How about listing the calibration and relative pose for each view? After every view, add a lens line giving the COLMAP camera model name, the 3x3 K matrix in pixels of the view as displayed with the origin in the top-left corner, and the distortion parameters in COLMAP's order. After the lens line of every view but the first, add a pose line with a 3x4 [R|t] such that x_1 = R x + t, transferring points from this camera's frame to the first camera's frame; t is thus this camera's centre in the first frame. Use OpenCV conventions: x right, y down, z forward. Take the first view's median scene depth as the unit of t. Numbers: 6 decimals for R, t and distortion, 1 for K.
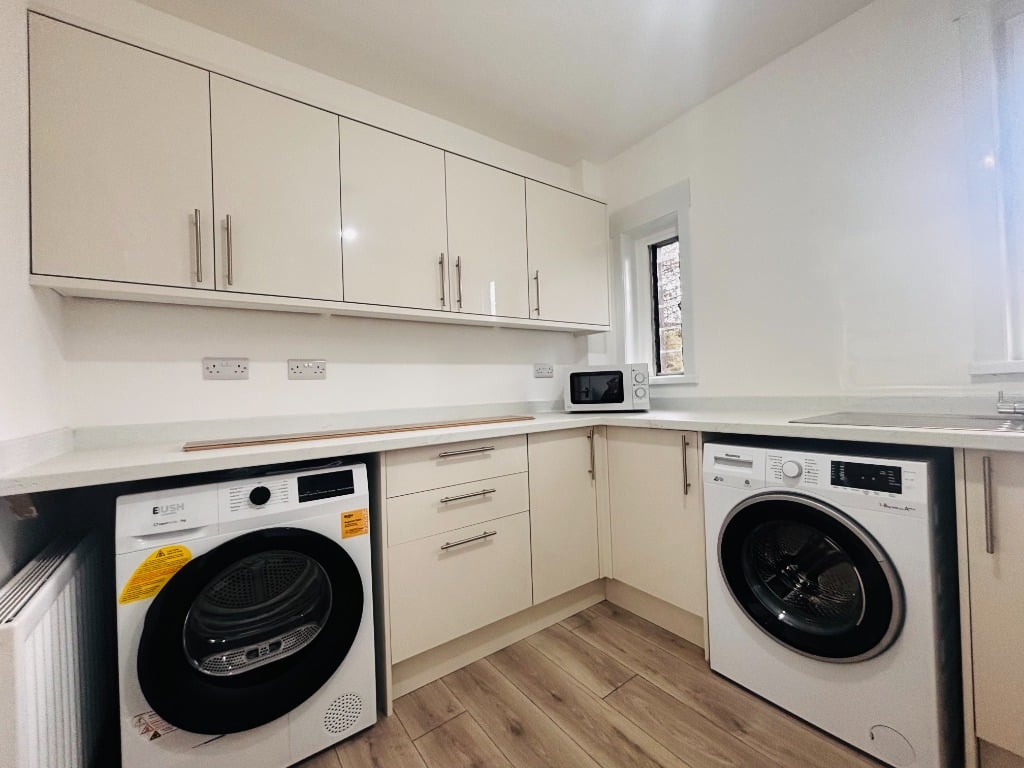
lens RADIAL K [[414.2, 0, 508.8], [0, 414.2, 381.5], [0, 0, 1]] dist [0.004633, 0.000119]
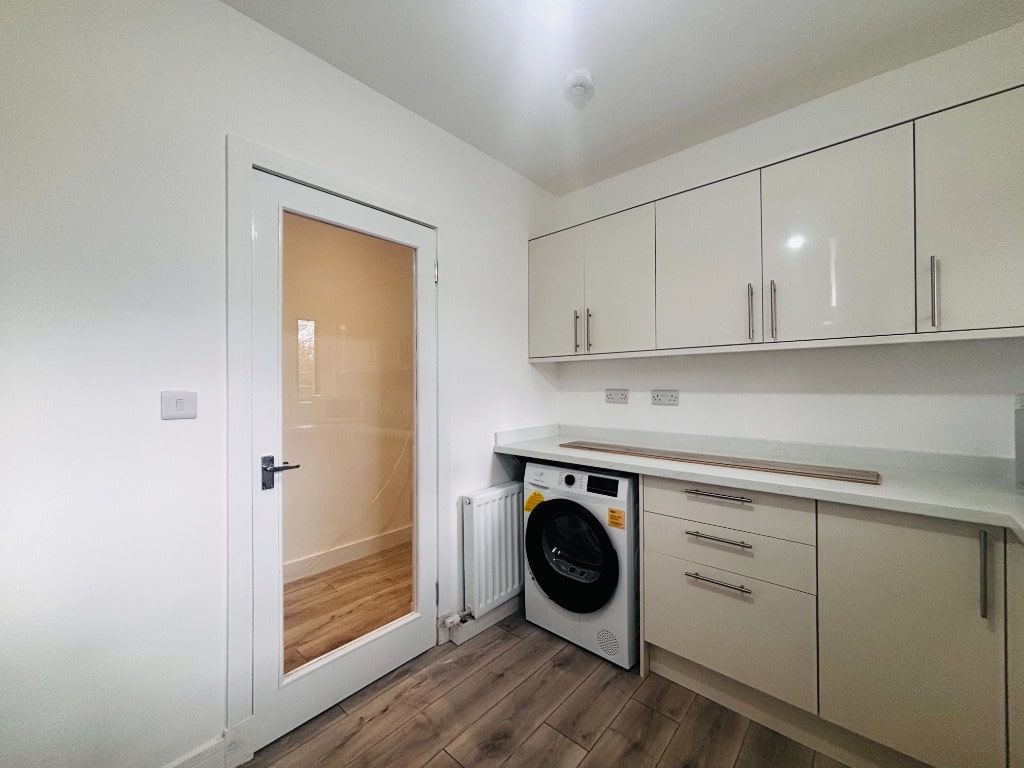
lens RADIAL K [[414.4, 0, 513.5], [0, 414.4, 383.2], [0, 0, 1]] dist [-0.001529, 0.000037]
pose [[0.210760, 0.030863, -0.977051, 0.855941], [0.011931, 0.999346, 0.034141, -0.158001], [0.977465, -0.018852, 0.210254, 0.352723]]
